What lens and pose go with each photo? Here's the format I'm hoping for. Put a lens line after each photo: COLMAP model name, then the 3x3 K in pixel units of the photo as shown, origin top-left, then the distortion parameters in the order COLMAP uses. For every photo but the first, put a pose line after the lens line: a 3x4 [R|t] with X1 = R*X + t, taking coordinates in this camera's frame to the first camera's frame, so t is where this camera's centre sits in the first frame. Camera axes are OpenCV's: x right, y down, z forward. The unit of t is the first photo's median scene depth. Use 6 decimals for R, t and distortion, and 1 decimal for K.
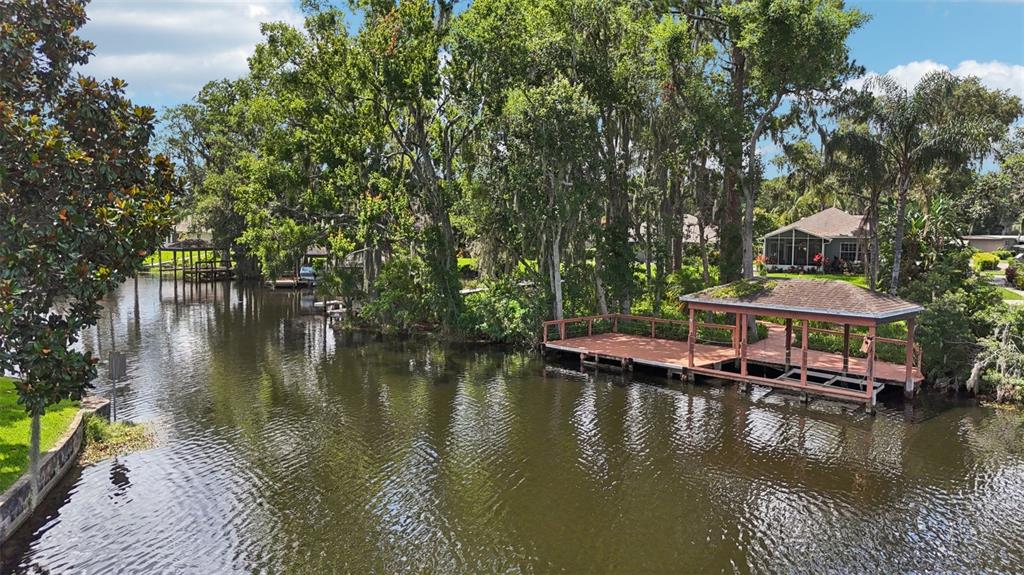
lens RADIAL K [[769.8, 0, 503.6], [0, 769.8, 288.1], [0, 0, 1]] dist [0.065138, -0.055644]
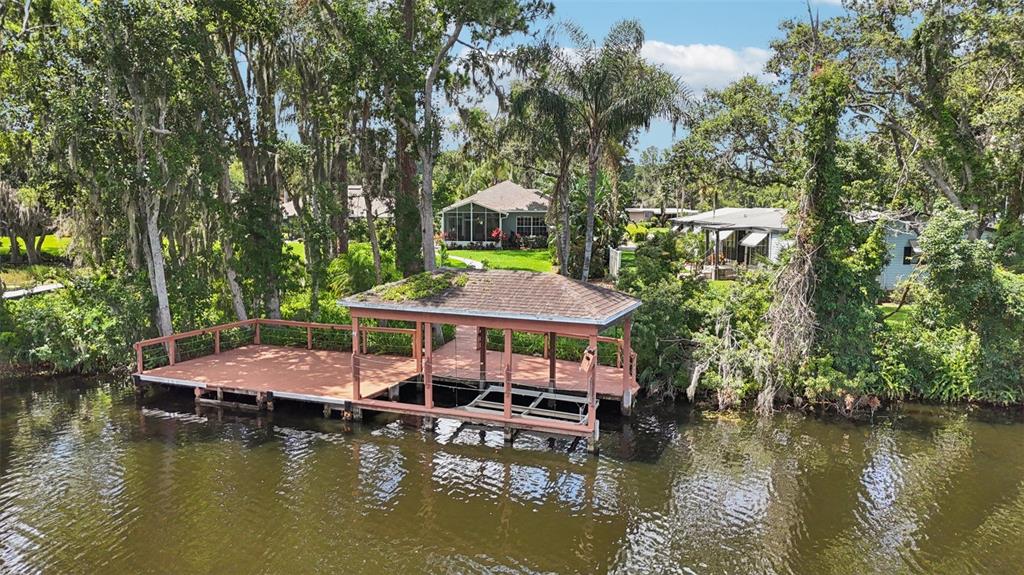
lens RADIAL K [[769.8, 0, 513.1], [0, 769.8, 293.0], [0, 0, 1]] dist [0.065138, -0.055644]
pose [[0.913325, -0.047439, 0.404460, 0.075959], [0.031050, 0.998413, 0.046987, -0.018654], [-0.406047, -0.030356, 0.913348, 0.250274]]
